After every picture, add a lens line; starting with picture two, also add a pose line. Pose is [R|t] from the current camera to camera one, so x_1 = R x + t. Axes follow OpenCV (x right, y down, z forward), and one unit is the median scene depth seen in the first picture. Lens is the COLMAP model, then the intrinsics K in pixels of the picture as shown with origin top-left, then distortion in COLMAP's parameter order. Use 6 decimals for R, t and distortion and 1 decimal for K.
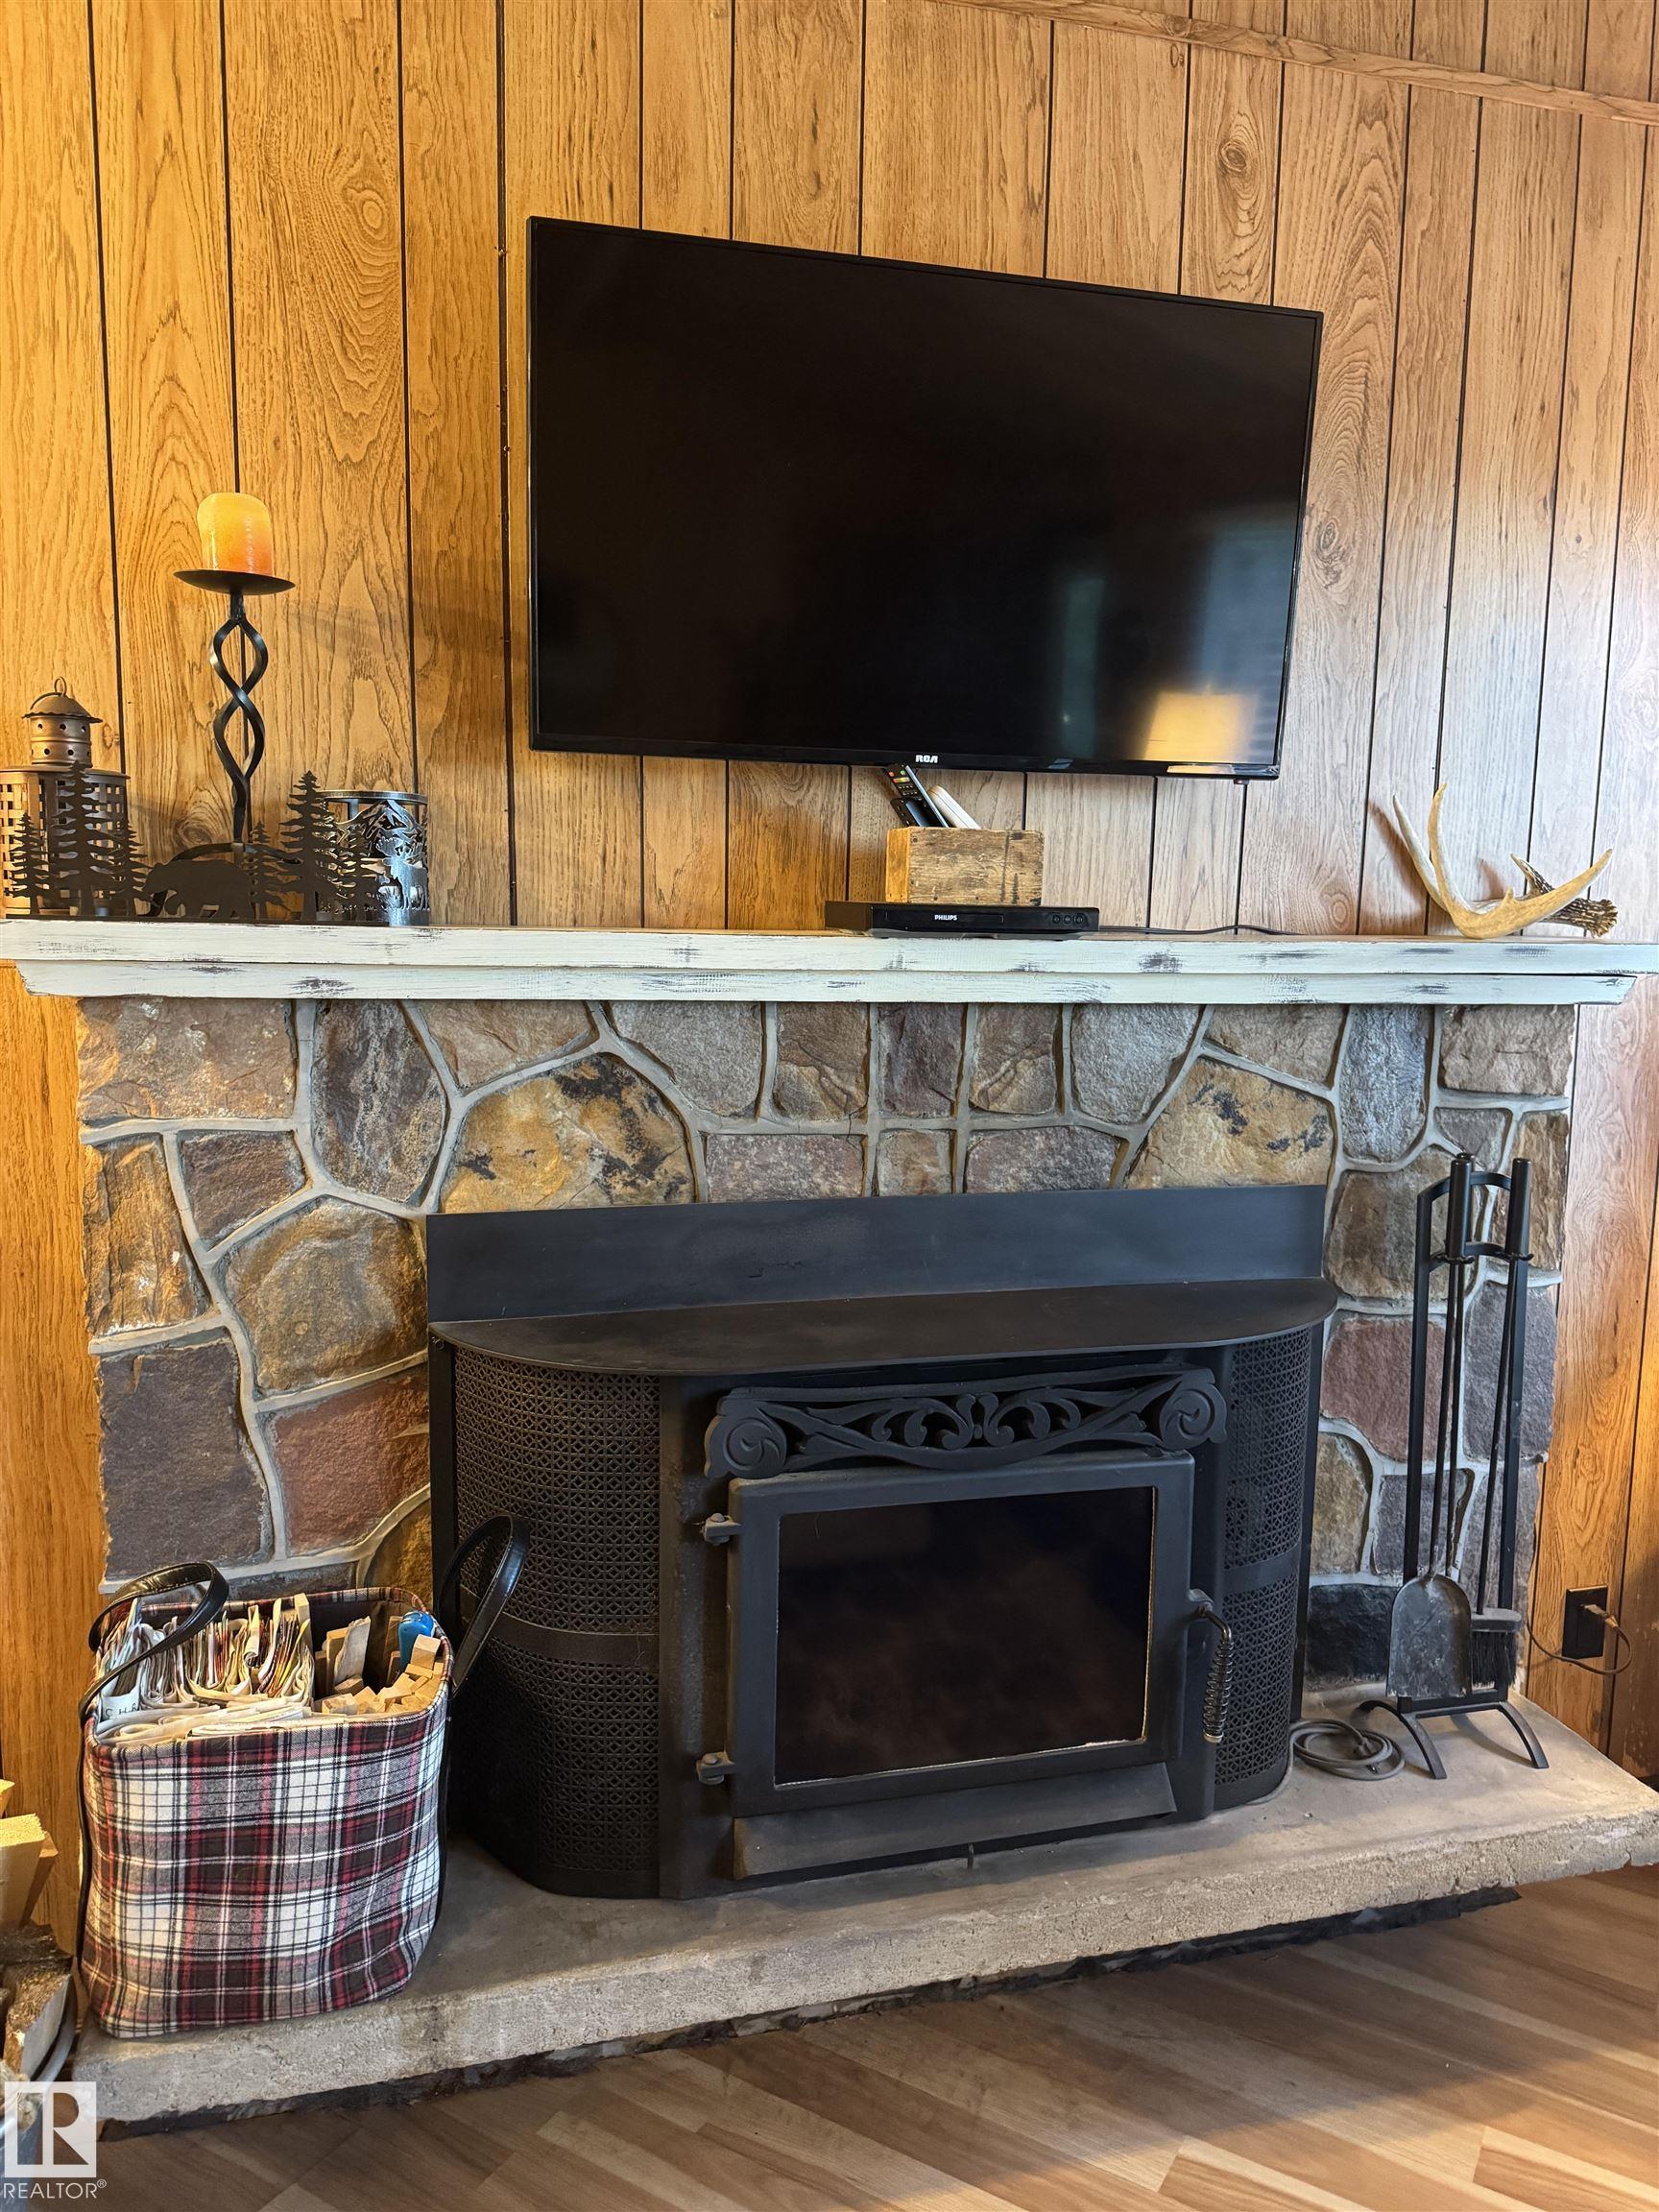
lens RADIAL K [[1588.2, 0, 833.3], [0, 1588.2, 1100.8], [0, 0, 1]] dist [0.109662, -0.163449]
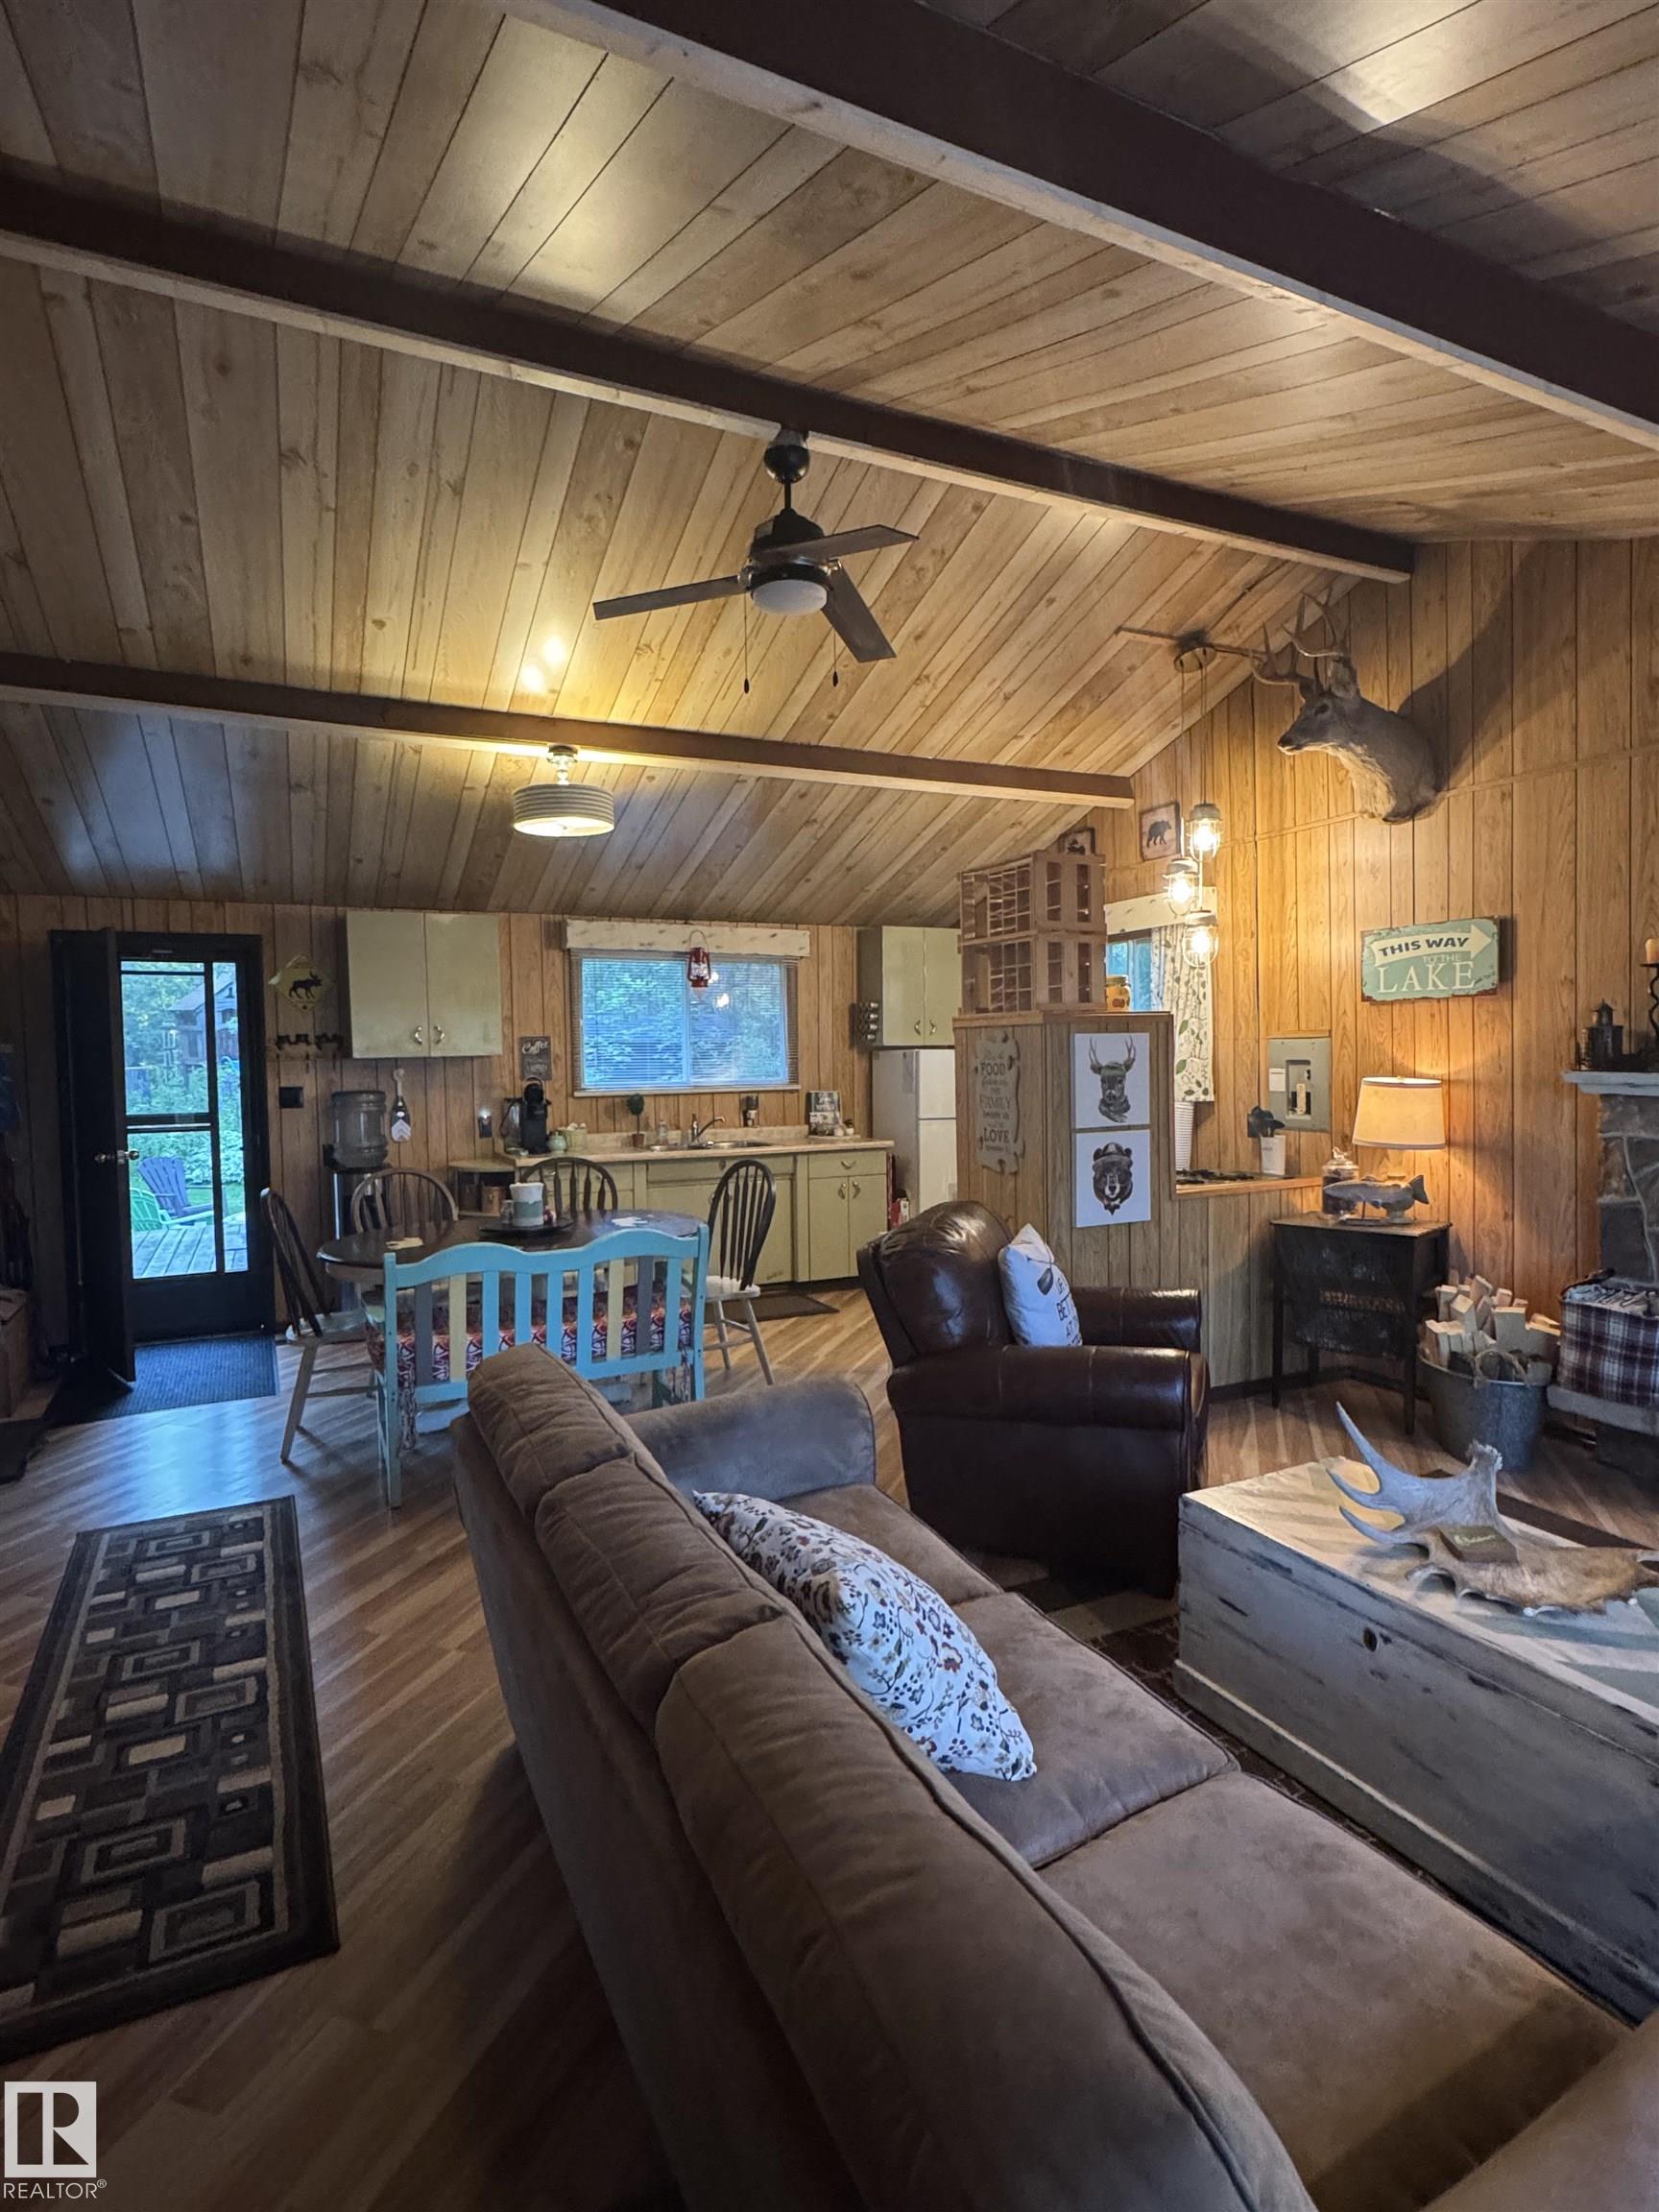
lens RADIAL K [[1135.8, 0, 831.7], [0, 1135.8, 1101.2], [0, 0, 1]] dist [0.000323, 0.002404]
pose [[0.207662, 0.032525, -0.977660, 1.371799], [-0.087237, 0.996080, 0.014608, 0.050084], [0.974303, 0.082255, 0.209686, -0.946722]]
